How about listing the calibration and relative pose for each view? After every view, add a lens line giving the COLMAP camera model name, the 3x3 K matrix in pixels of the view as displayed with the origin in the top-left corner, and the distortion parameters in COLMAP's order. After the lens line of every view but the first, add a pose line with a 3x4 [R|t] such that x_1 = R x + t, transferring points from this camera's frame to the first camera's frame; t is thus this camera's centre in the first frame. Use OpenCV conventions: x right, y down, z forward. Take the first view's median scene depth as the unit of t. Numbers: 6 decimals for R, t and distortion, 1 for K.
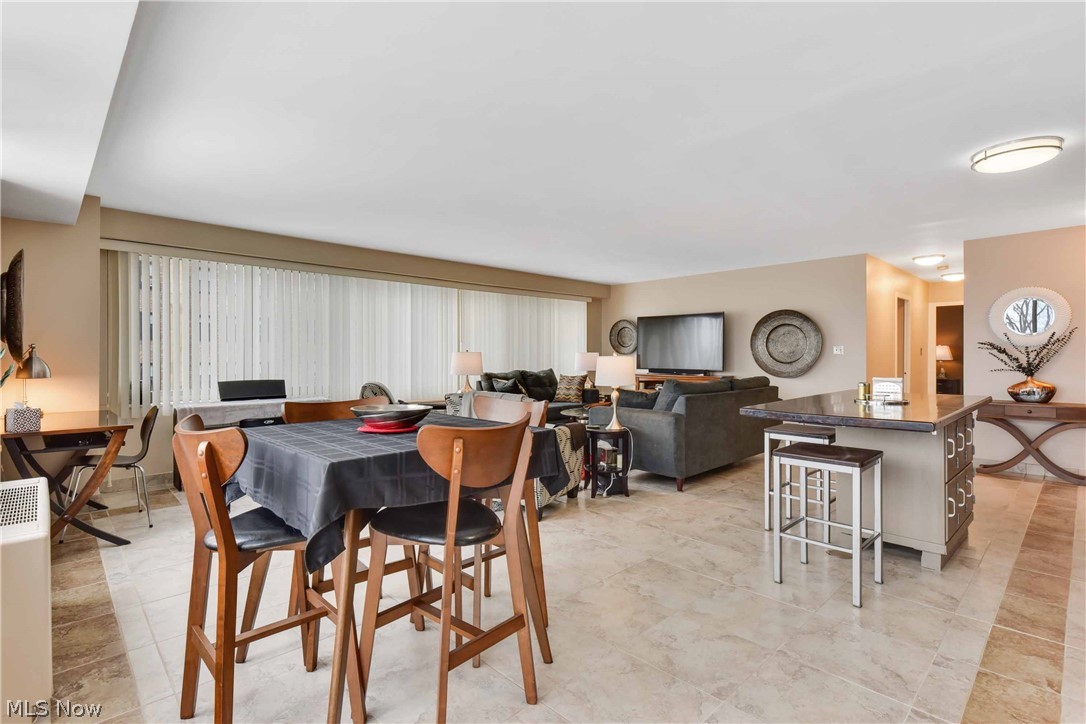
lens RADIAL K [[514.9, 0, 540.0], [0, 514.9, 359.3], [0, 0, 1]] dist [0.018732, -0.001915]
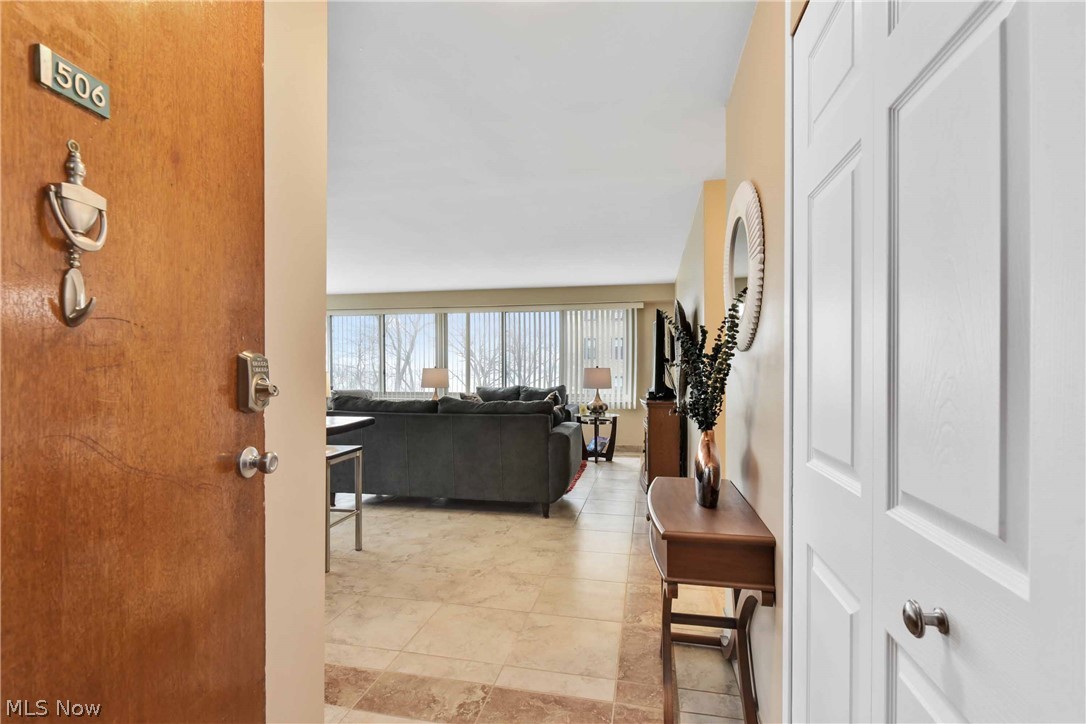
lens RADIAL K [[493.8, 0, 542.5], [0, 493.8, 368.4], [0, 0, 1]] dist [0.000203, -0.003920]
pose [[0.573925, -0.003343, -0.818901, 1.164895], [-0.004116, 0.999967, -0.006967, -0.009377], [0.818897, 0.007369, 0.573893, 0.699877]]
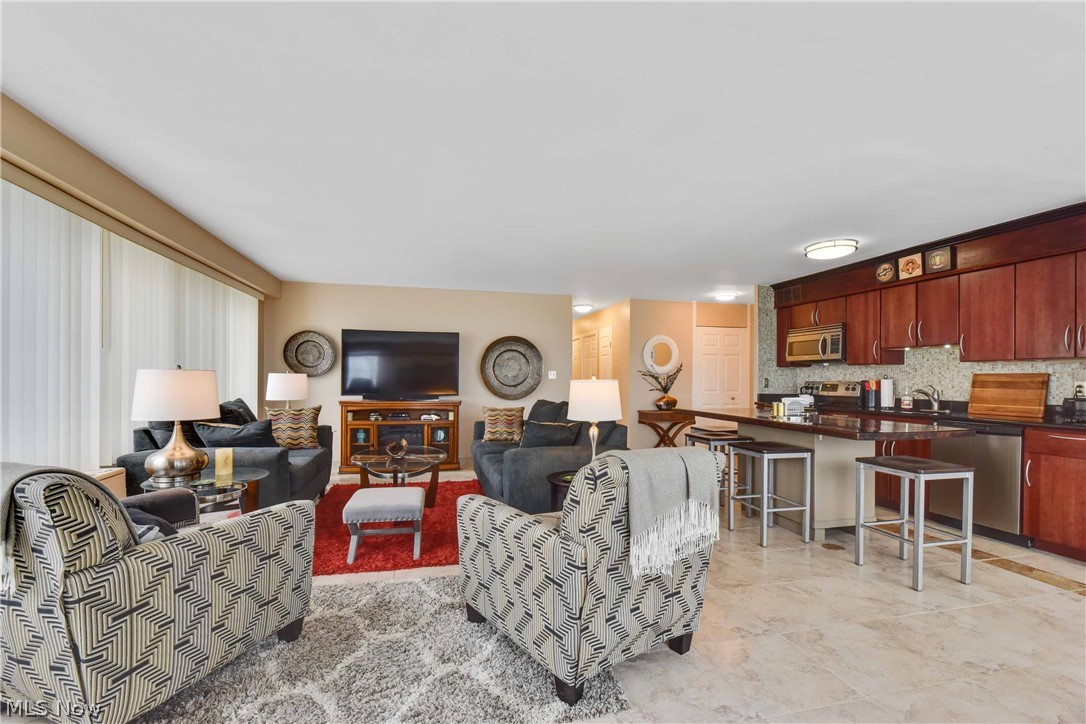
lens RADIAL K [[455.1, 0, 528.2], [0, 455.1, 381.1], [0, 0, 1]] dist [0.001572, -0.004429]
pose [[0.519693, -0.000295, 0.854353, -0.414866], [0.001585, 0.999999, -0.000619, -0.003490], [-0.854352, 0.001676, 0.519693, 0.650325]]
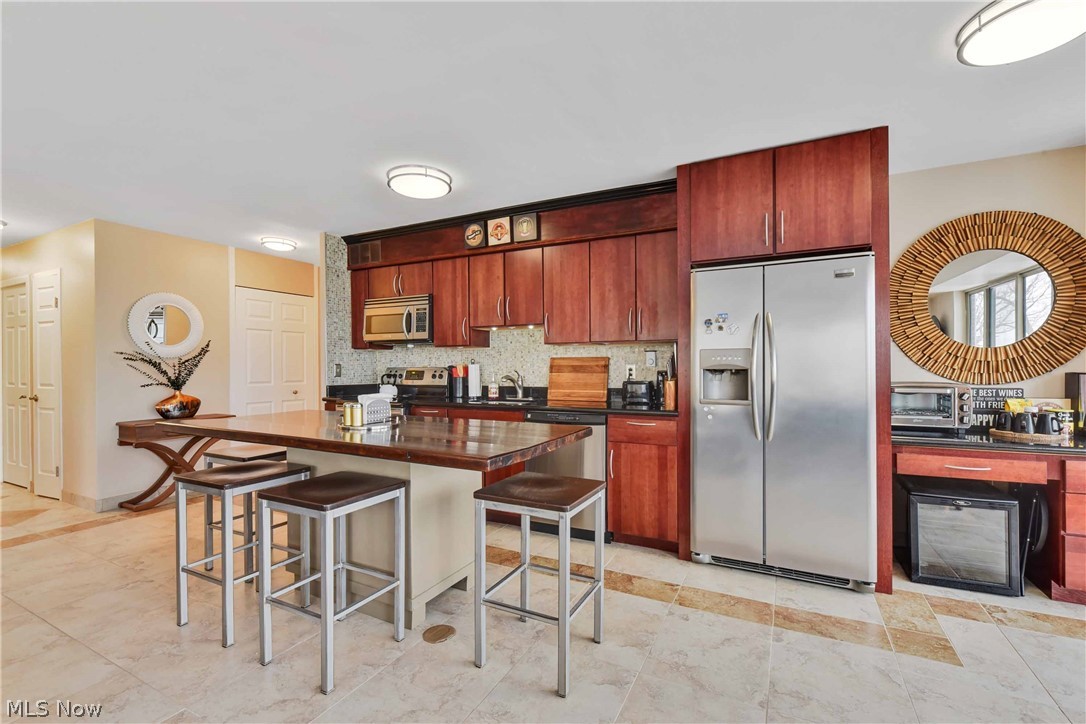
lens RADIAL K [[469.2, 0, 546.1], [0, 469.2, 368.1], [0, 0, 1]] dist [-0.000005, -0.001715]
pose [[-0.334130, -0.001882, 0.942525, -0.061216], [0.013214, 0.999890, 0.006681, -0.003512], [-0.942434, 0.014686, -0.334069, 0.662526]]
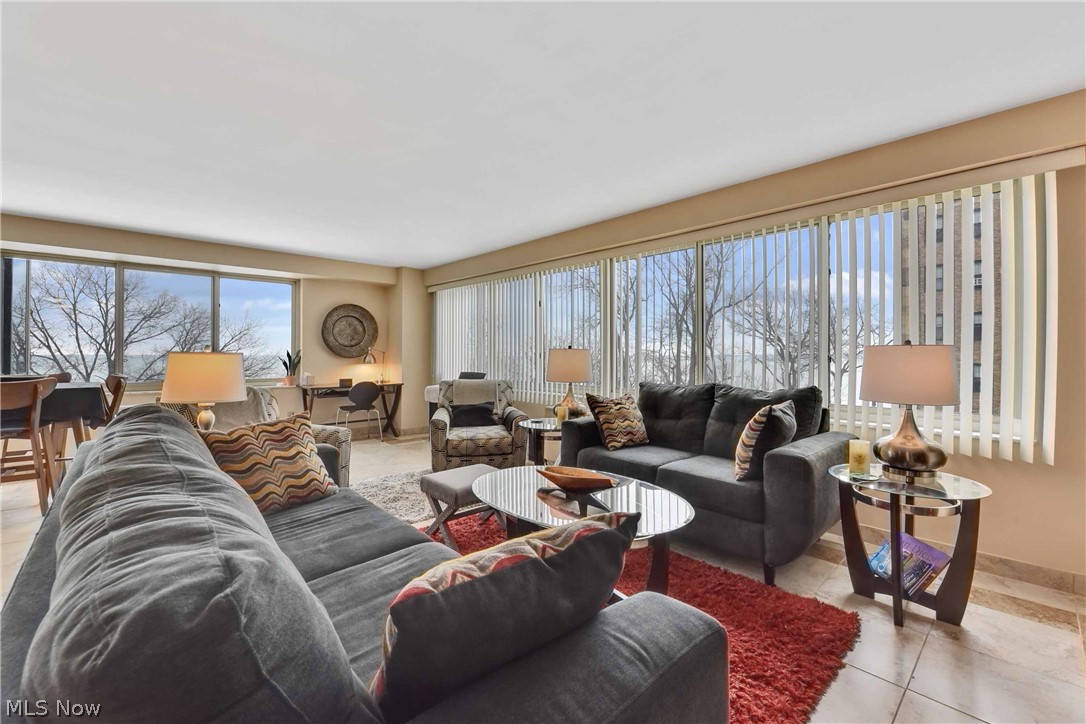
lens RADIAL K [[455.1, 0, 554.7], [0, 455.1, 350.9], [0, 0, 1]] dist [0.001572, -0.004429]
pose [[0.001187, -0.006794, -0.999976, 0.606104], [-0.011355, 0.999912, -0.006807, -0.007751], [0.999935, 0.011362, 0.001110, 1.235947]]
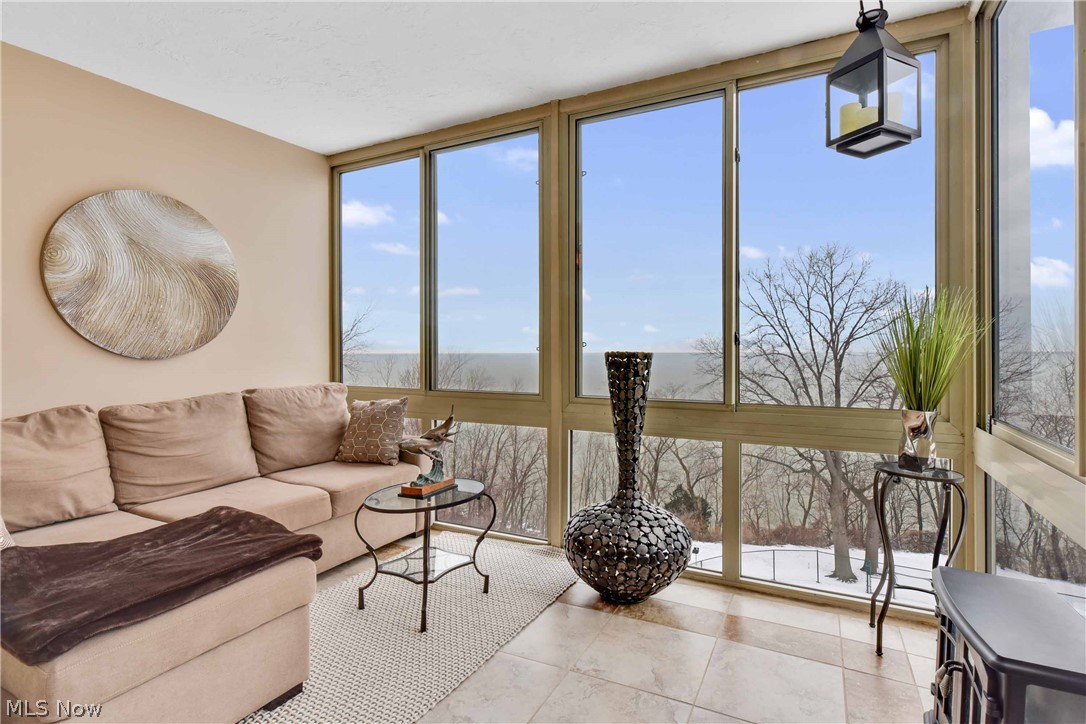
lens RADIAL K [[514.9, 0, 573.0], [0, 514.9, 345.4], [0, 0, 1]] dist [0.018732, -0.001915]
pose [[-0.937921, -0.001554, -0.346847, -0.127804], [-0.000542, 0.999995, -0.003013, 0.000279], [0.346850, -0.002638, -0.937917, 0.117298]]
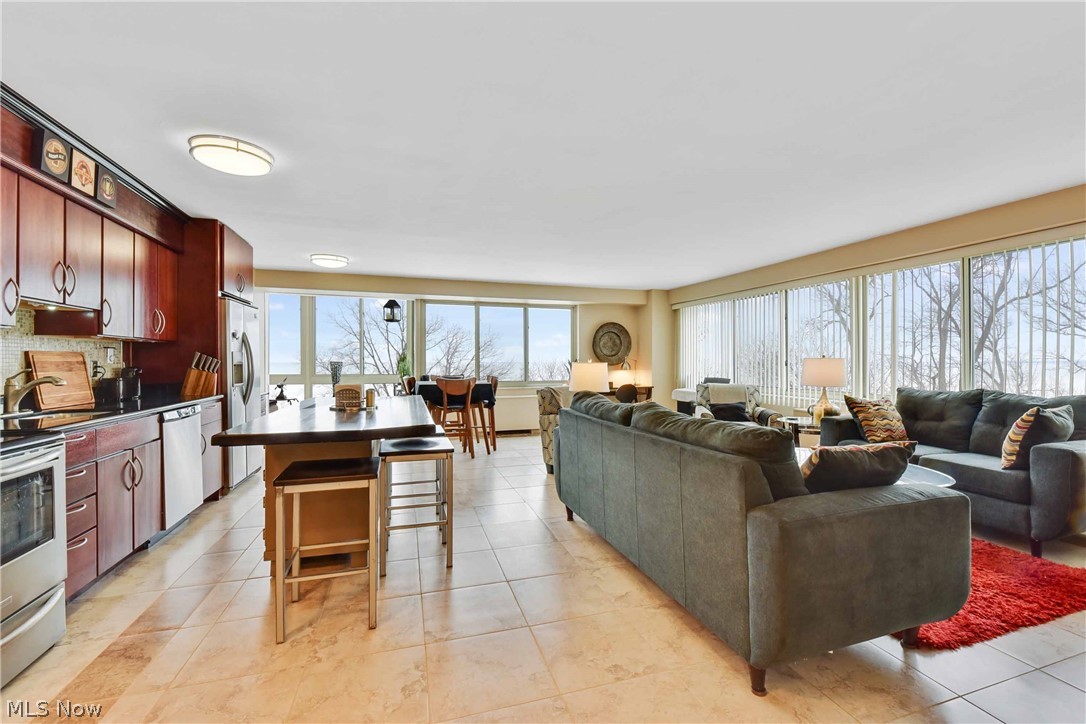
lens RADIAL K [[455.1, 0, 556.6], [0, 455.1, 362.8], [0, 0, 1]] dist [0.001572, -0.004429]
pose [[-0.422332, 0.004227, -0.906431, 0.867757], [-0.007707, 0.999936, 0.008254, -0.010683], [0.906408, 0.010472, -0.422273, 1.164813]]
